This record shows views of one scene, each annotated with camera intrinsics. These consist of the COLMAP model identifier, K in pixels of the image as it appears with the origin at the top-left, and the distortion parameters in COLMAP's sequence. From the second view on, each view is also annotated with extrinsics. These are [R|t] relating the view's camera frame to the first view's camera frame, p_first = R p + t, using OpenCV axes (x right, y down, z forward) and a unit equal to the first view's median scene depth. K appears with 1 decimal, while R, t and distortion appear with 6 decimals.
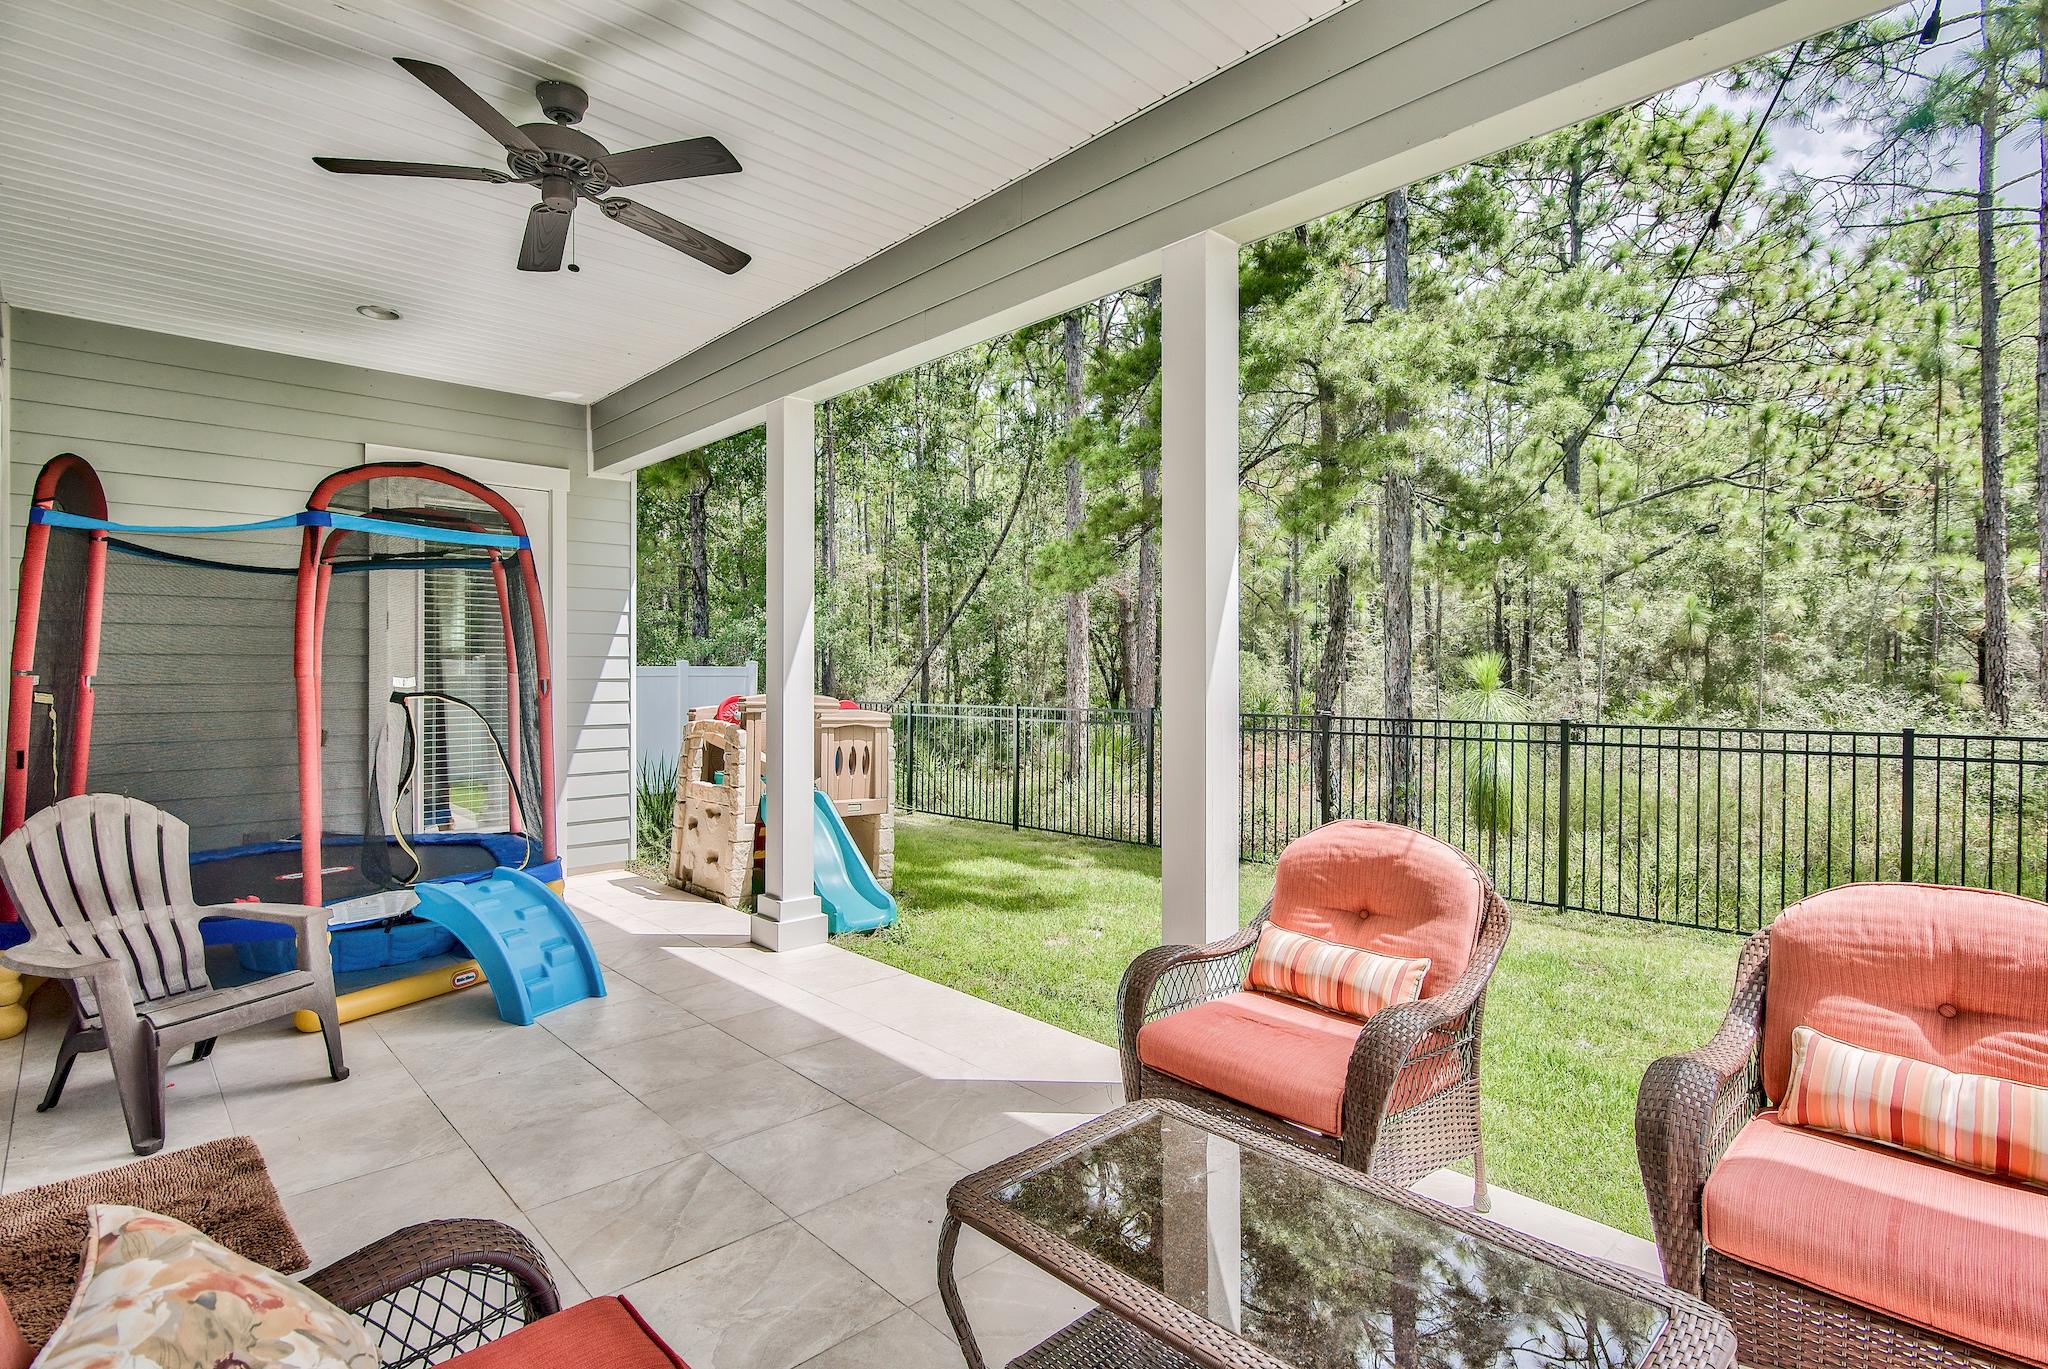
lens RADIAL K [[997.3, 0, 1024.0], [0, 997.3, 684.5], [0, 0, 1]] dist [0.095412, -0.000120]
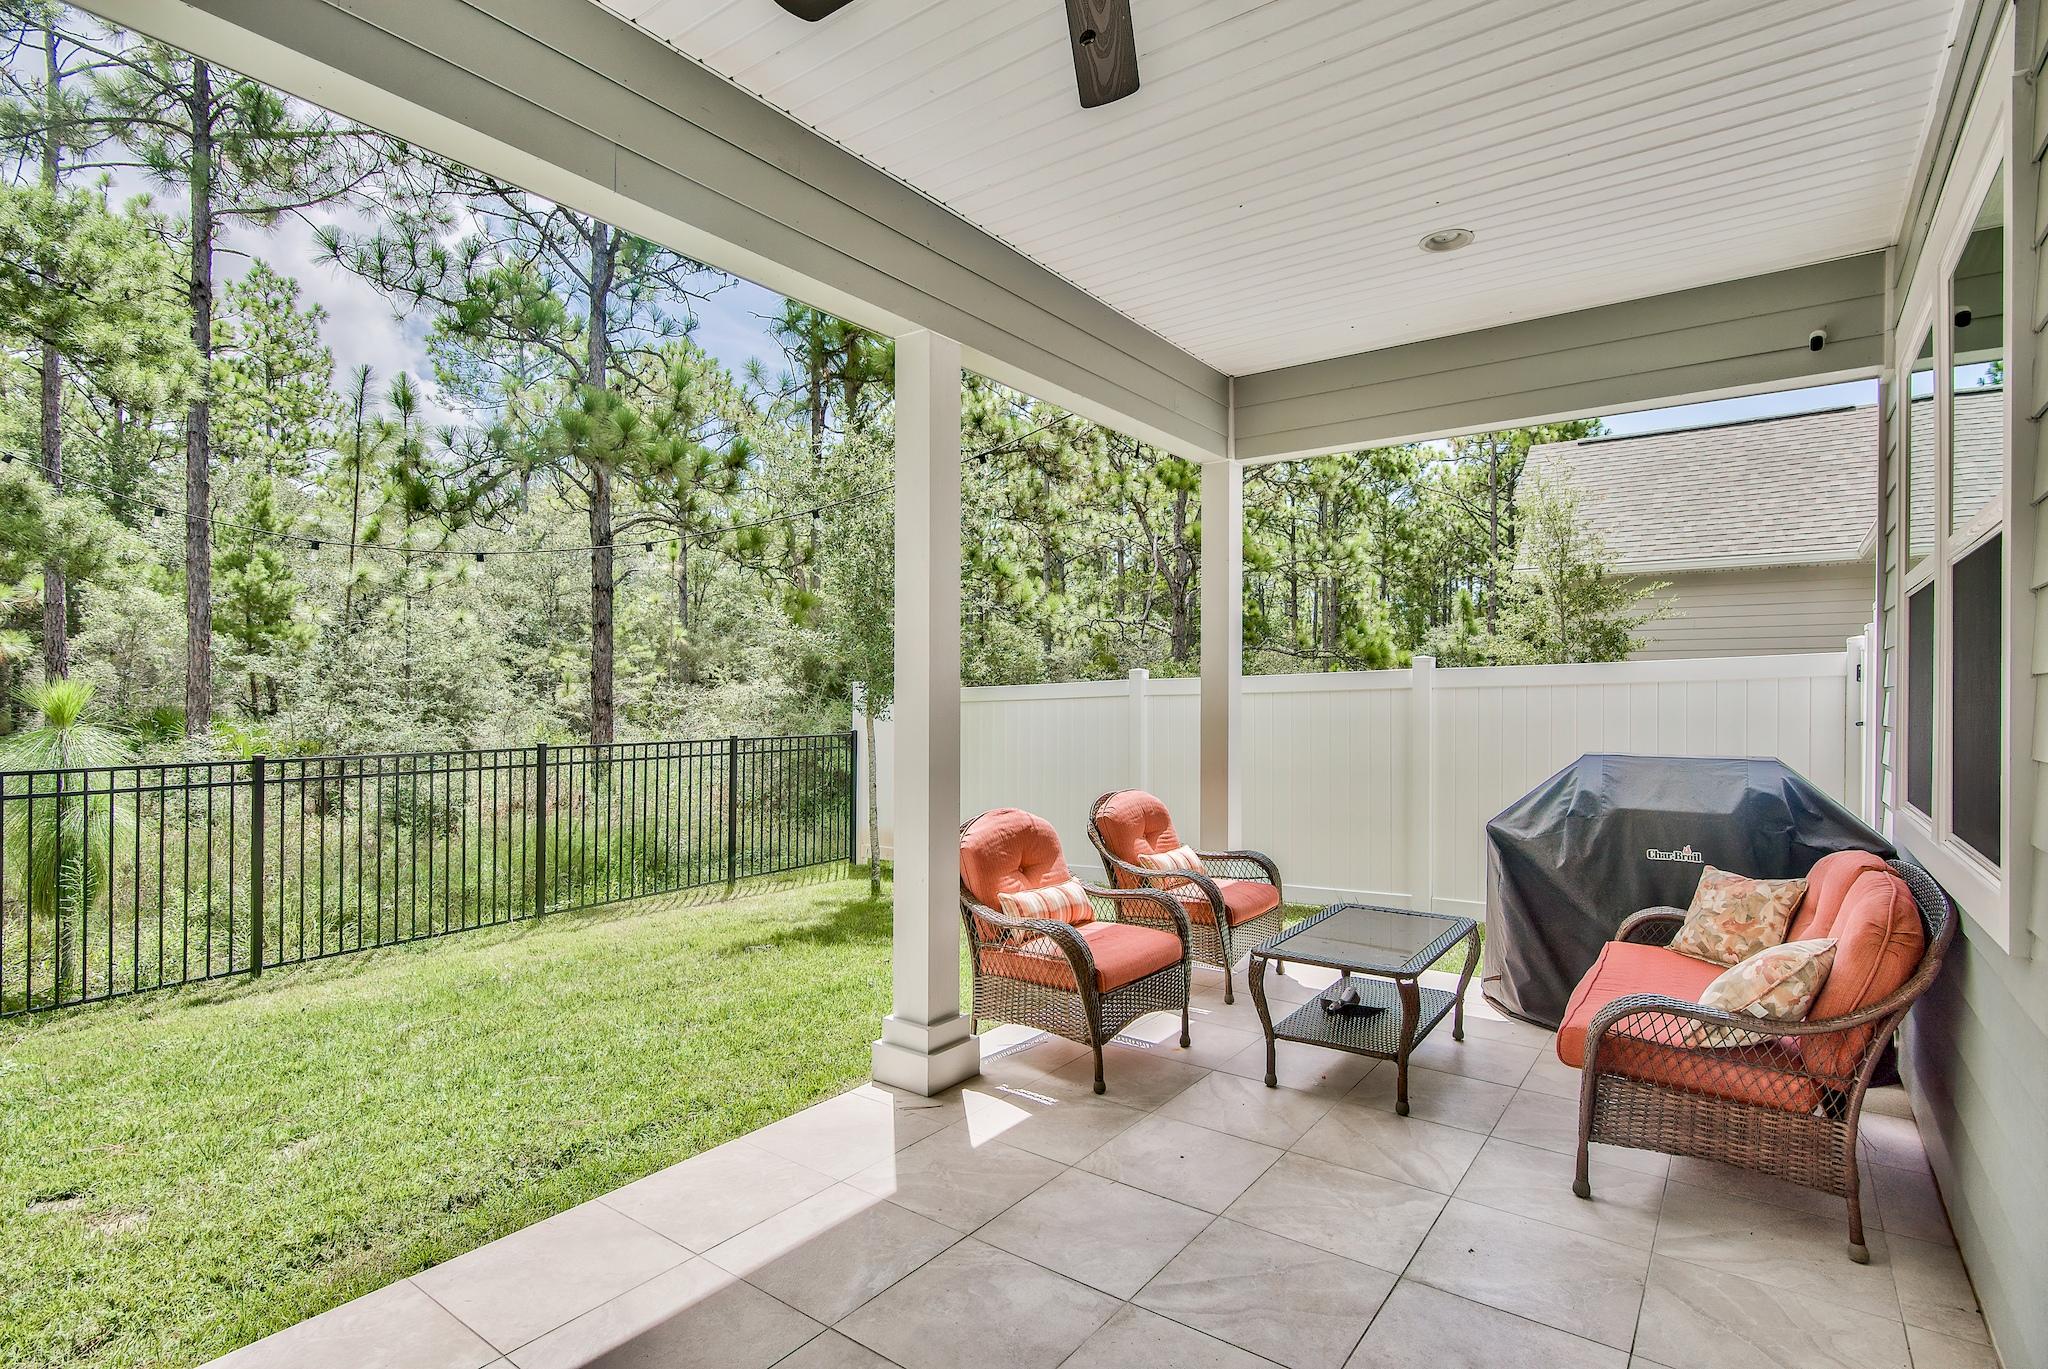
lens RADIAL K [[1007.8, 0, 1024.0], [0, 1007.8, 684.5], [0, 0, 1]] dist [-0.000218, -0.000617]
pose [[-0.180887, 0.022716, 0.983241, -0.568032], [0.017604, 0.999648, -0.019856, 0.002081], [-0.983346, 0.013717, -0.181224, 0.650303]]
